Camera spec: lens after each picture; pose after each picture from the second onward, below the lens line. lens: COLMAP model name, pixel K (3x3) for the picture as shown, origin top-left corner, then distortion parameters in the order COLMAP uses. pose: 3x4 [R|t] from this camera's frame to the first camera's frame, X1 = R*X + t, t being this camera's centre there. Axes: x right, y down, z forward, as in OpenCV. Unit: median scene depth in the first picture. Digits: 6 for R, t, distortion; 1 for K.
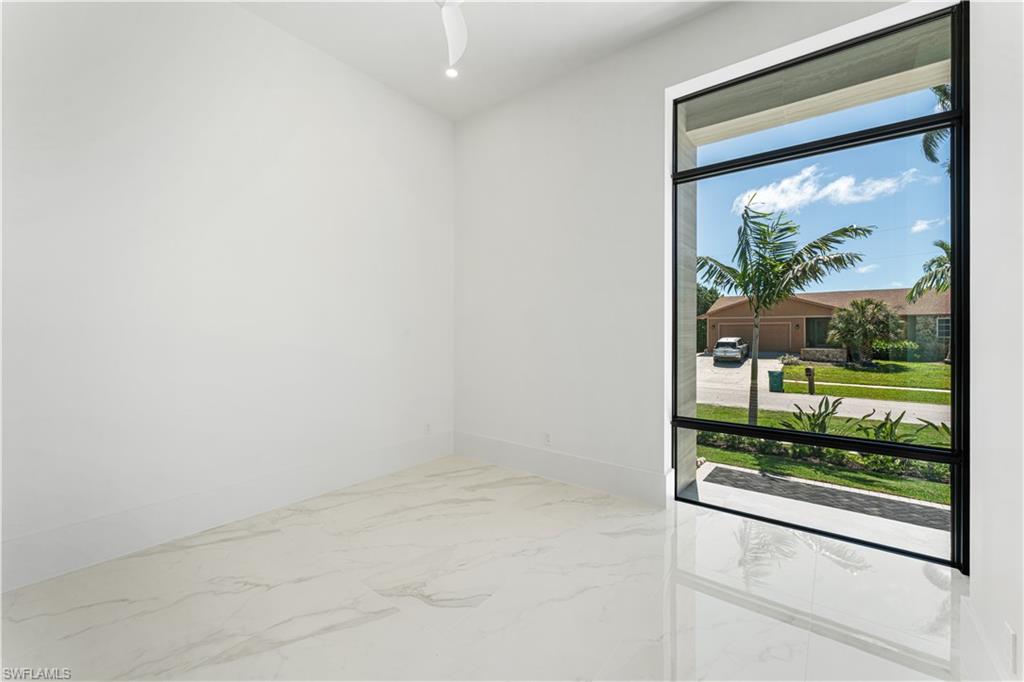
lens RADIAL K [[409.3, 0, 514.9], [0, 409.3, 334.7], [0, 0, 1]] dist [0.000848, -0.000138]
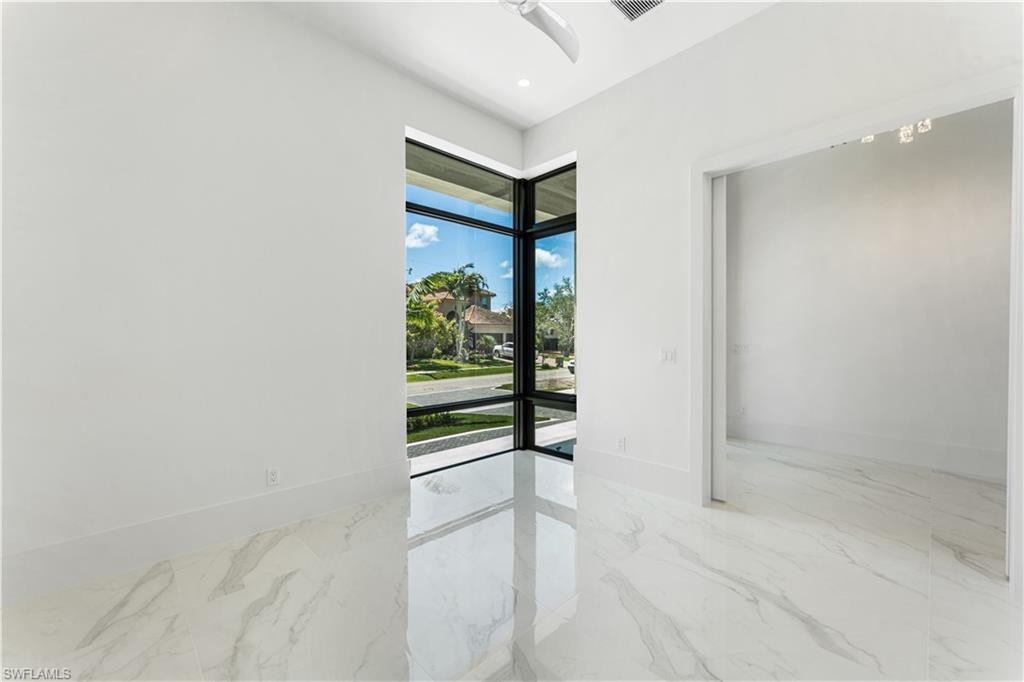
lens RADIAL K [[405.5, 0, 512.5], [0, 405.5, 342.6], [0, 0, 1]] dist [-0.001360, -0.000073]
pose [[0.149068, -0.013801, 0.988731, -0.684698], [0.004418, 0.999902, 0.013291, -0.004429], [-0.988817, 0.002387, 0.149114, 0.511093]]
